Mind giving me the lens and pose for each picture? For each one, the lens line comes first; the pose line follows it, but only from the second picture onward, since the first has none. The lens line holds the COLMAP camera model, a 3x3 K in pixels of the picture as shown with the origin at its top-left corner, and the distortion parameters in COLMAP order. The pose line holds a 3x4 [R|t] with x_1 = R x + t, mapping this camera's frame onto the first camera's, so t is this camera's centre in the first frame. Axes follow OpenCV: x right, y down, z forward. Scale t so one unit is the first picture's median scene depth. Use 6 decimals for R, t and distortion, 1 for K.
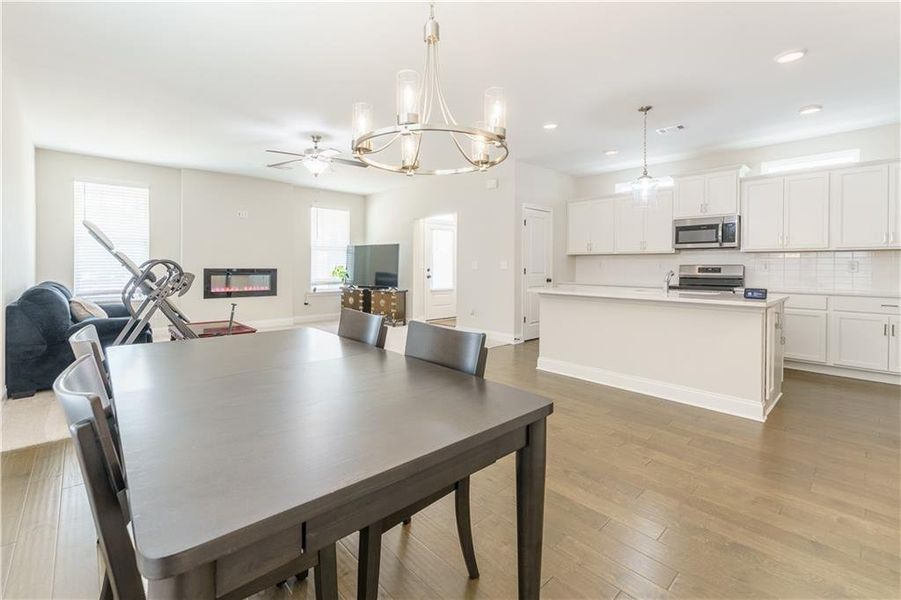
lens RADIAL K [[392.0, 0, 457.0], [0, 392.0, 274.1], [0, 0, 1]] dist [-0.000056, 0.000031]
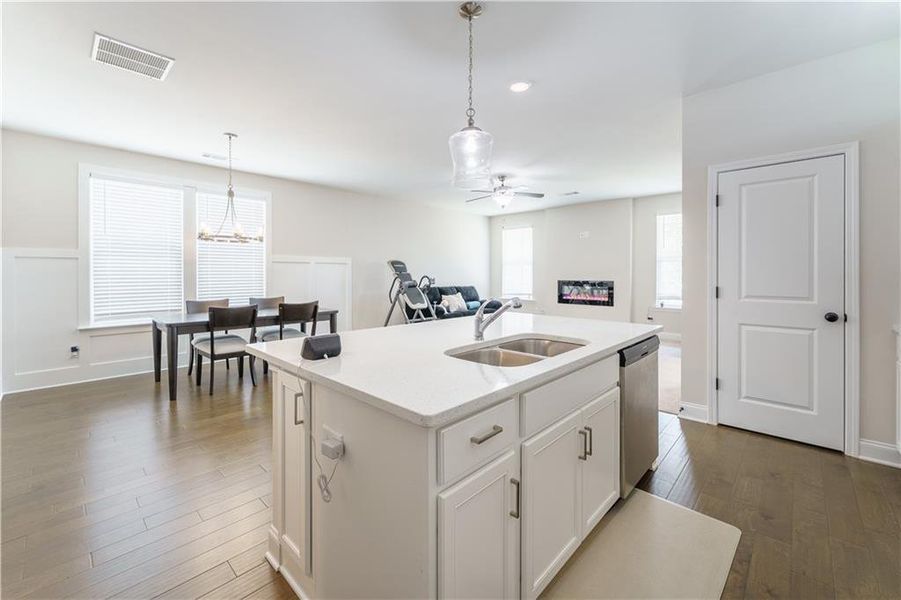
lens RADIAL K [[374.6, 0, 452.1], [0, 374.6, 277.8], [0, 0, 1]] dist [0.001949, 0.000123]
pose [[0.055458, 0.003640, -0.998454, 0.743014], [-0.021773, 0.999760, 0.002435, -0.023290], [0.998224, 0.021604, 0.055524, 0.687639]]
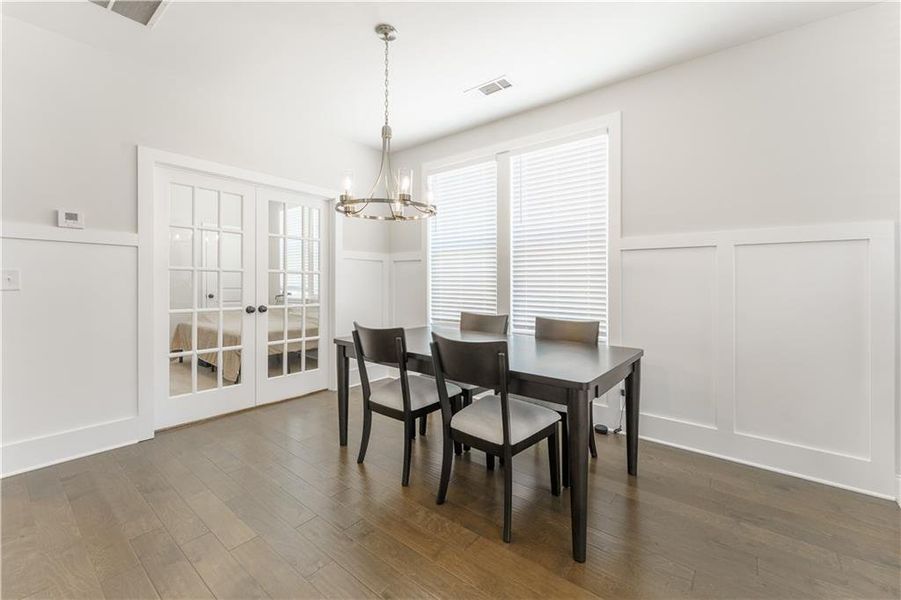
lens RADIAL K [[369.5, 0, 458.8], [0, 369.5, 289.1], [0, 0, 1]] dist [0.000786, 0.000020]
pose [[-0.989889, -0.009546, -0.141525, -0.047426], [-0.015388, 0.999071, 0.040242, -0.017358], [0.141009, 0.042013, -0.989116, 0.724650]]
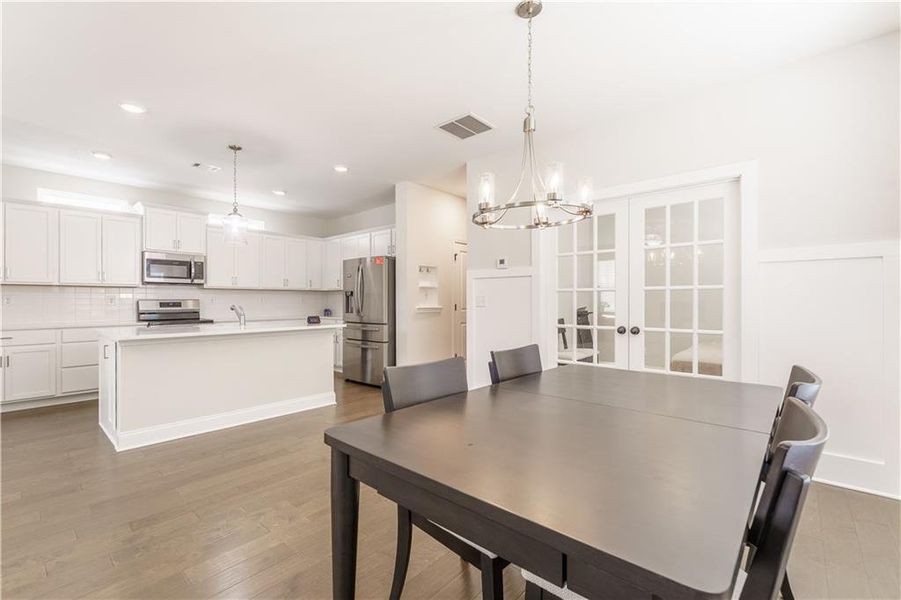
lens RADIAL K [[399.3, 0, 398.2], [0, 399.3, 302.9], [0, 0, 1]] dist [-0.002504, -0.000246]
pose [[-0.012231, -0.009602, 0.999879, -0.416223], [0.024071, 0.999661, 0.009894, -0.011147], [-0.999635, 0.024189, -0.011996, 0.429700]]
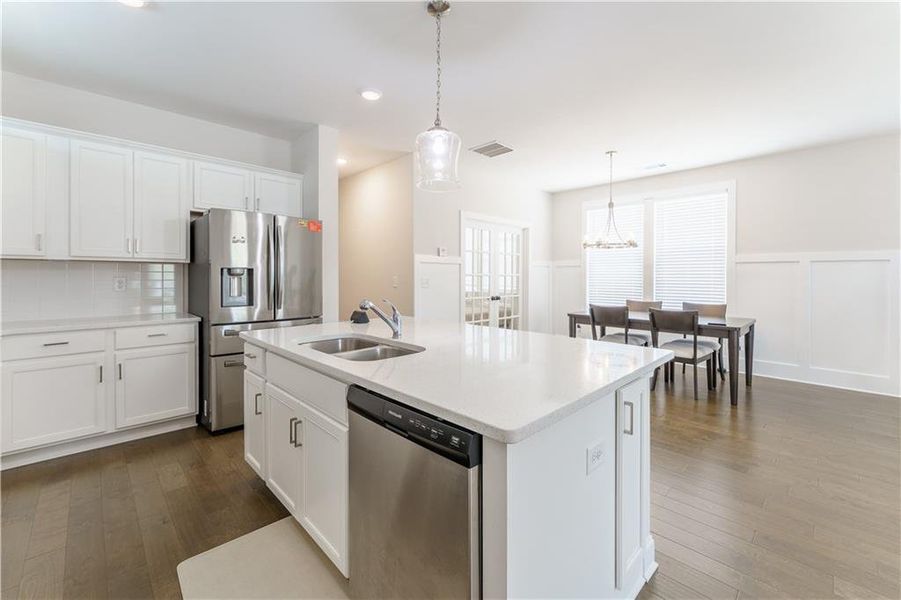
lens RADIAL K [[379.7, 0, 451.2], [0, 379.7, 279.0], [0, 0, 1]] dist [-0.002436, -0.000442]
pose [[-0.999894, -0.006398, -0.013089, 0.339118], [-0.006761, 0.999589, 0.027862, -0.035962], [0.012906, 0.027947, -0.999526, 1.125445]]
